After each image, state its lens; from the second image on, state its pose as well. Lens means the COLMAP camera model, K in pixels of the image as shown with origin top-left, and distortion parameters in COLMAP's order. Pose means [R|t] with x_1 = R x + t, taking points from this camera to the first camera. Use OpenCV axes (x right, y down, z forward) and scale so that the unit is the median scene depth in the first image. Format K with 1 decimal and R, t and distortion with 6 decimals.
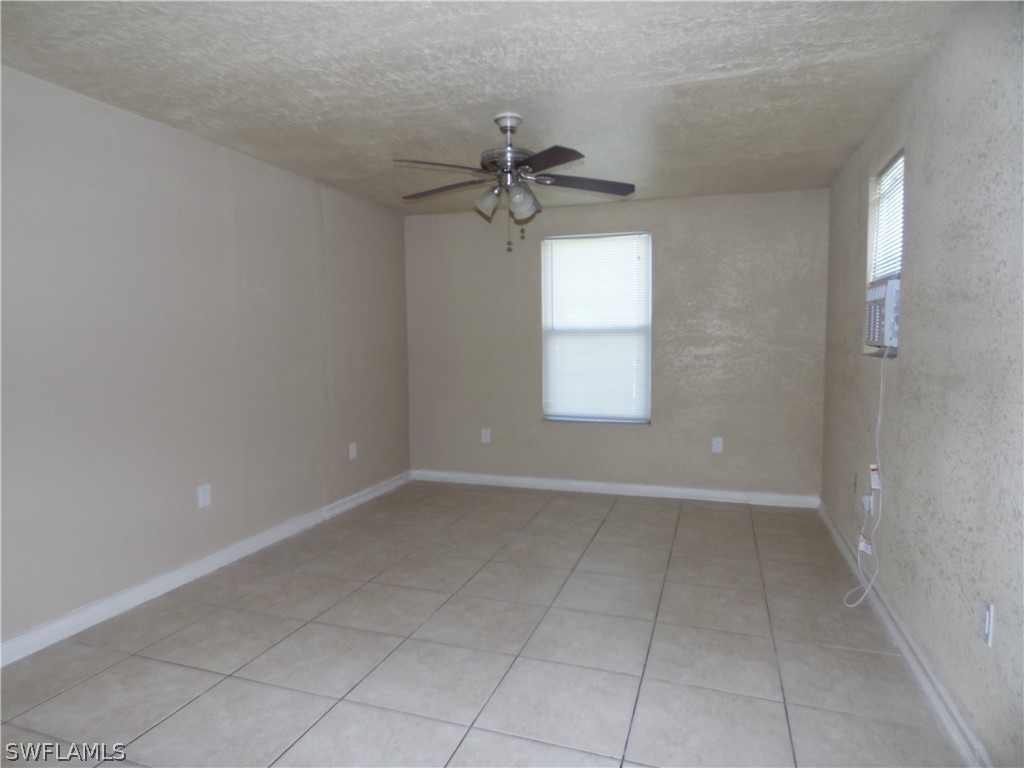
lens RADIAL K [[613.8, 0, 505.4], [0, 613.8, 383.6], [0, 0, 1]] dist [-0.007089, -0.000049]
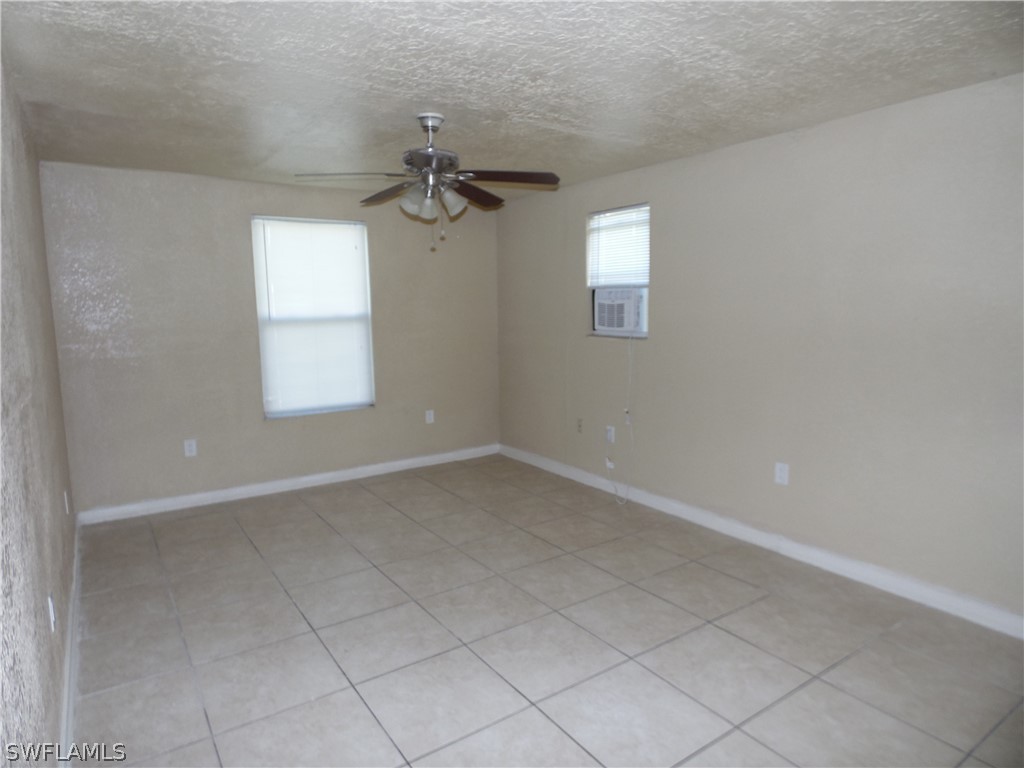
lens RADIAL K [[613.8, 0, 505.4], [0, 613.8, 383.6], [0, 0, 1]] dist [-0.007089, -0.000049]
pose [[0.607110, -0.109018, 0.787104, -0.625849], [0.071428, 0.994021, 0.082583, -0.062445], [-0.791401, 0.006084, 0.611267, 0.243334]]
